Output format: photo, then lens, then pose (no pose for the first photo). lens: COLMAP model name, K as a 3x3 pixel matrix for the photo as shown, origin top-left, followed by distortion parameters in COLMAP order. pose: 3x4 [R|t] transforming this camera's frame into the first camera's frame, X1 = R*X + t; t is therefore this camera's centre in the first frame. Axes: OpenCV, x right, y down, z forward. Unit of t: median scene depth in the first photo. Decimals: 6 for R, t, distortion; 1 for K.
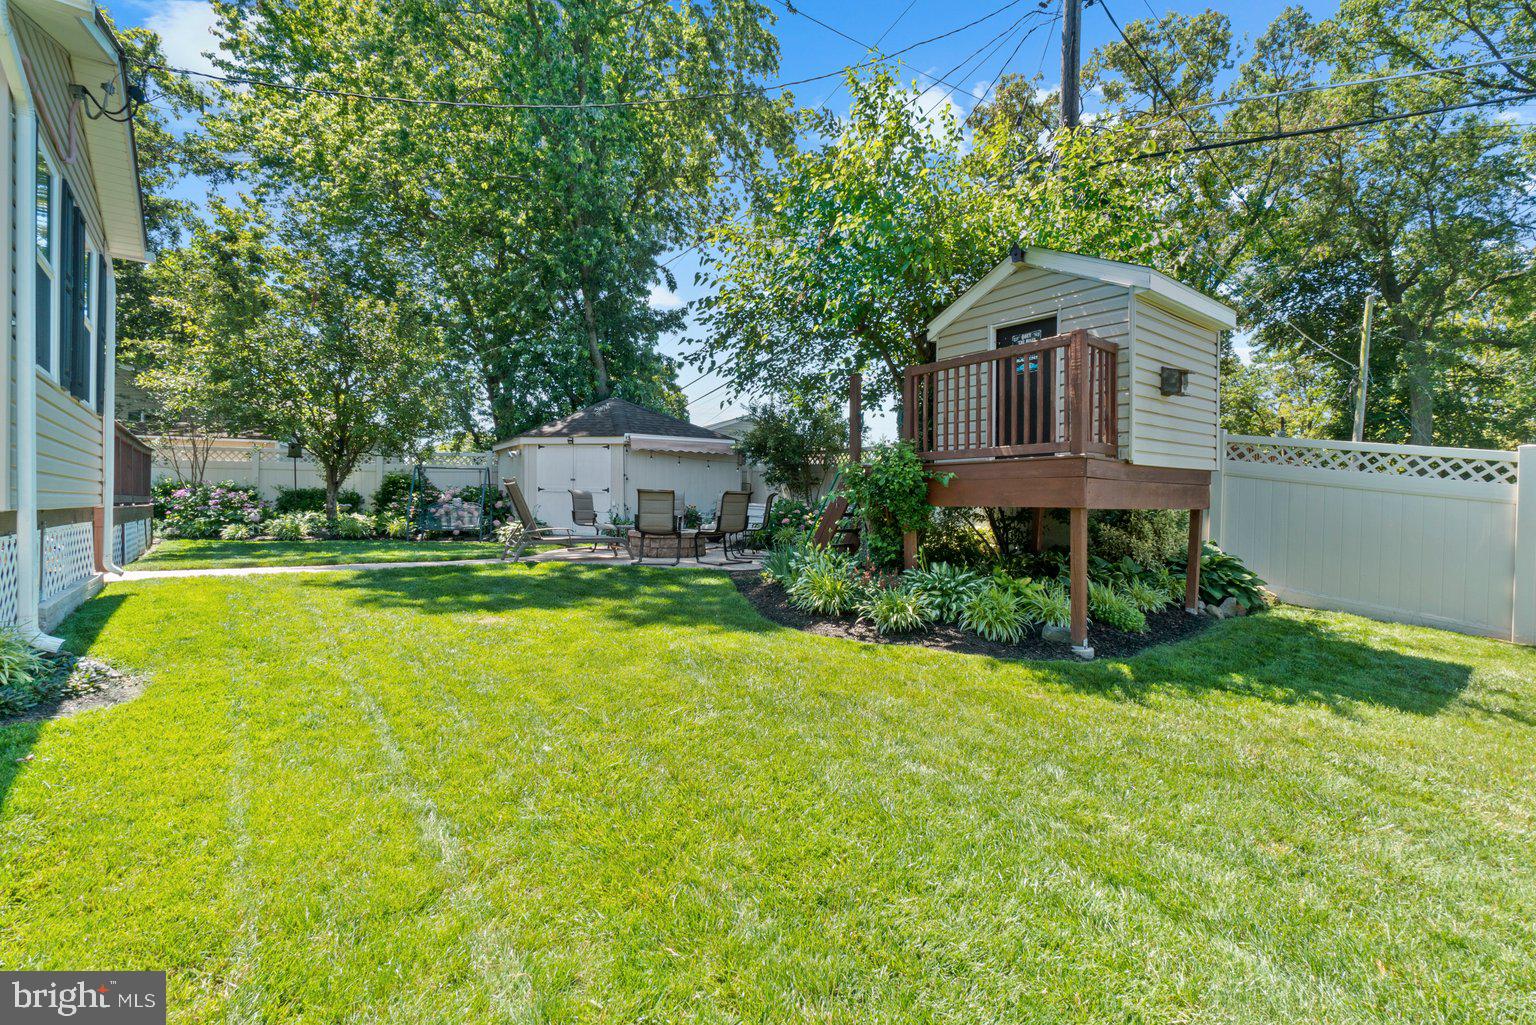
lens RADIAL K [[667.0, 0, 764.2], [0, 667.0, 508.3], [0, 0, 1]] dist [-0.001016, -0.000185]
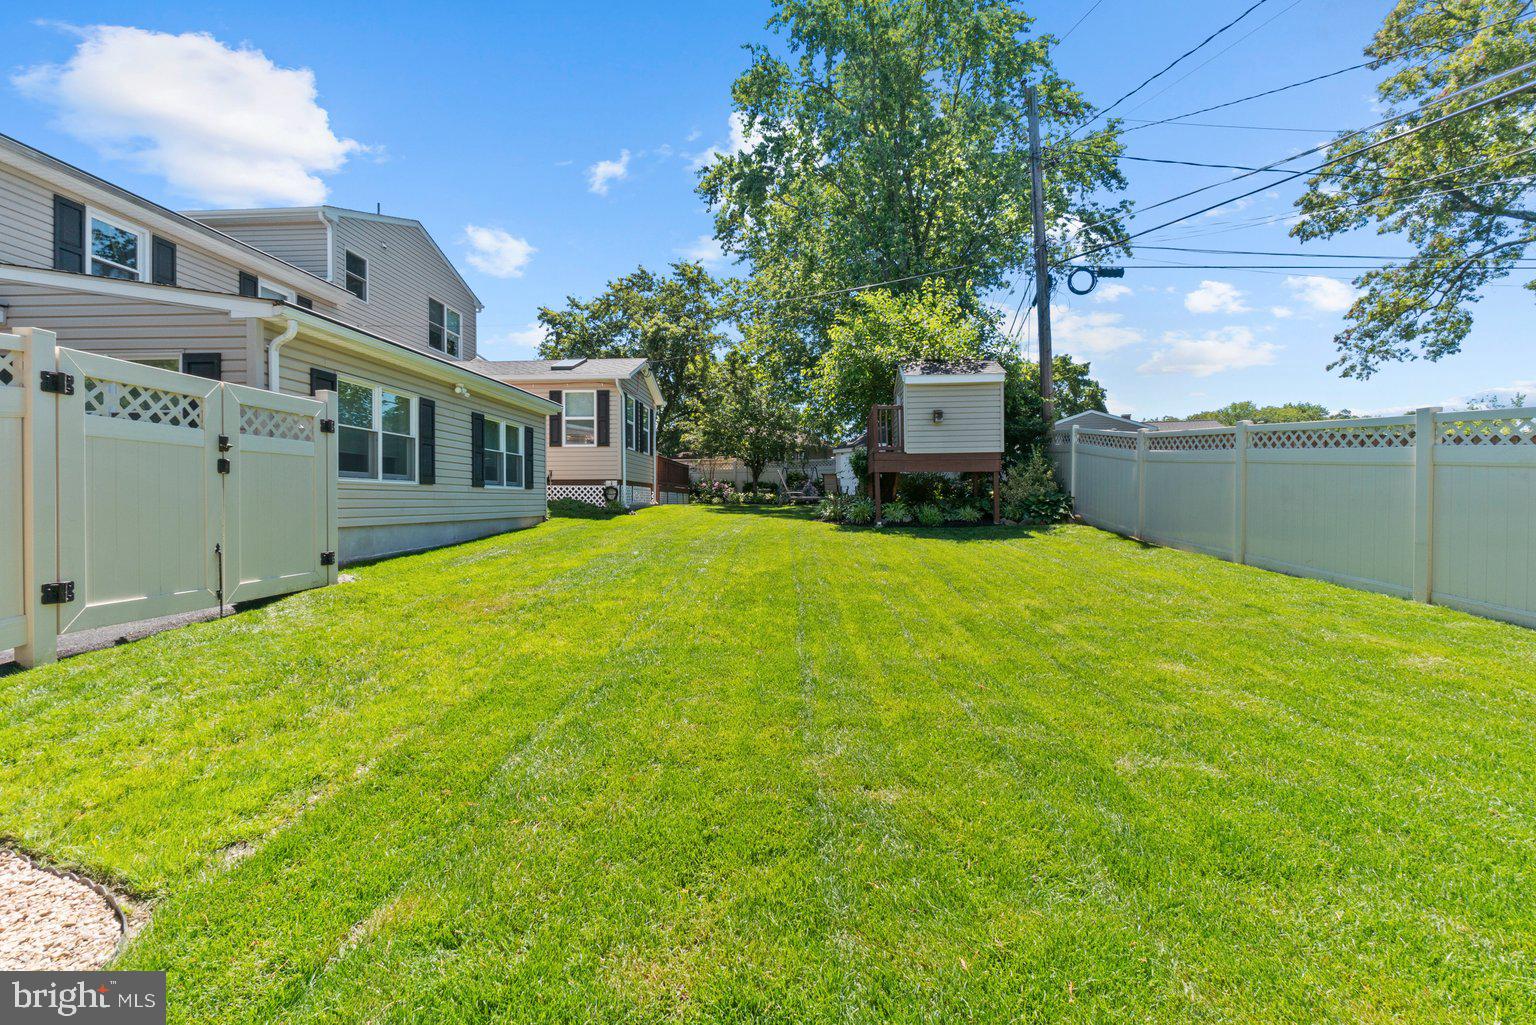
lens RADIAL K [[667.0, 0, 764.2], [0, 667.0, 508.3], [0, 0, 1]] dist [-0.001016, -0.000185]
pose [[0.737598, -0.003823, -0.675229, 0.736900], [0.005614, 0.999984, 0.000471, 0.053625], [0.675216, -0.004138, 0.737608, -0.474348]]
